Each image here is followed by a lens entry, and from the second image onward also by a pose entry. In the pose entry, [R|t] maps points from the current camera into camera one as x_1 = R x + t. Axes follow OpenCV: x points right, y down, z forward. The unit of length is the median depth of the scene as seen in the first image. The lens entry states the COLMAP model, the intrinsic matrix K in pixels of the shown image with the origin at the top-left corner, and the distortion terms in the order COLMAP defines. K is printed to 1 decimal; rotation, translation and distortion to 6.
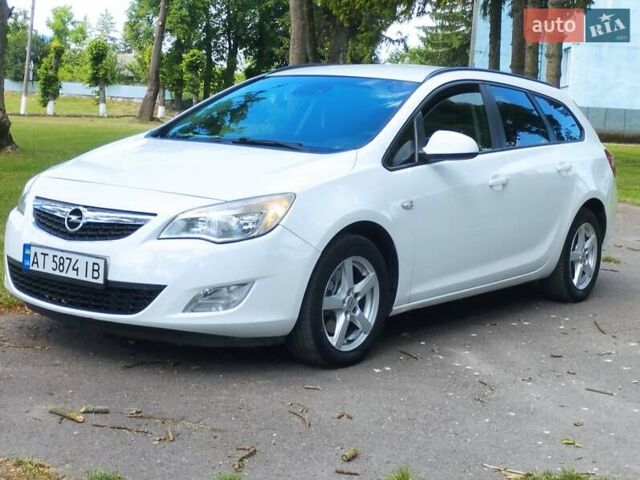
lens RADIAL K [[1071.9, 0, 317.3], [0, 1071.9, 237.0], [0, 0, 1]] dist [0.048964, 0.000000]
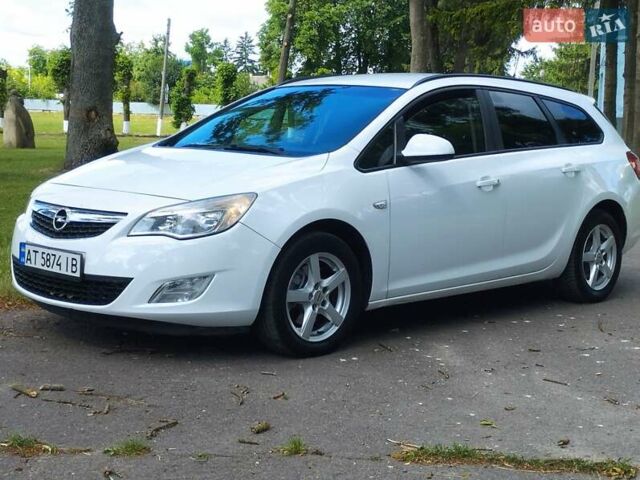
lens RADIAL K [[1071.9, 0, 318.9], [0, 1071.9, 241.7], [0, 0, 1]] dist [0.048964, 0.000000]
pose [[0.991048, -0.007579, -0.133290, 0.166743], [0.005973, 0.999905, -0.012446, 0.019604], [0.133371, 0.011539, 0.990999, -0.052025]]
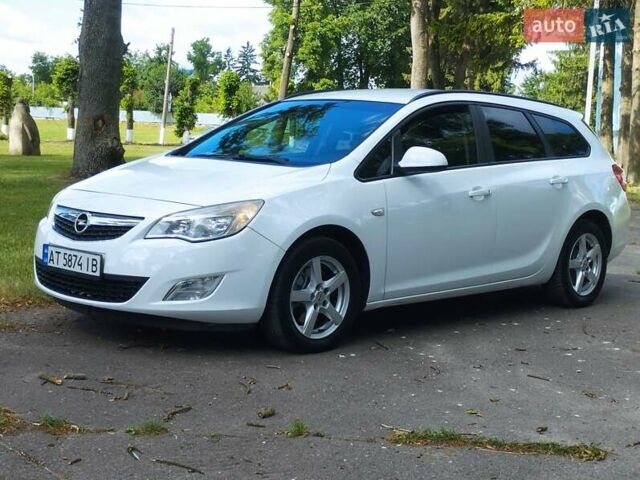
lens RADIAL K [[1071.9, 0, 319.4], [0, 1071.9, 240.7], [0, 0, 1]] dist [0.048964, 0.000000]
pose [[0.991125, 0.000451, -0.132936, 0.175572], [-0.003419, 0.999750, -0.022095, 0.025851], [0.132893, 0.022354, 0.990878, -0.130582]]
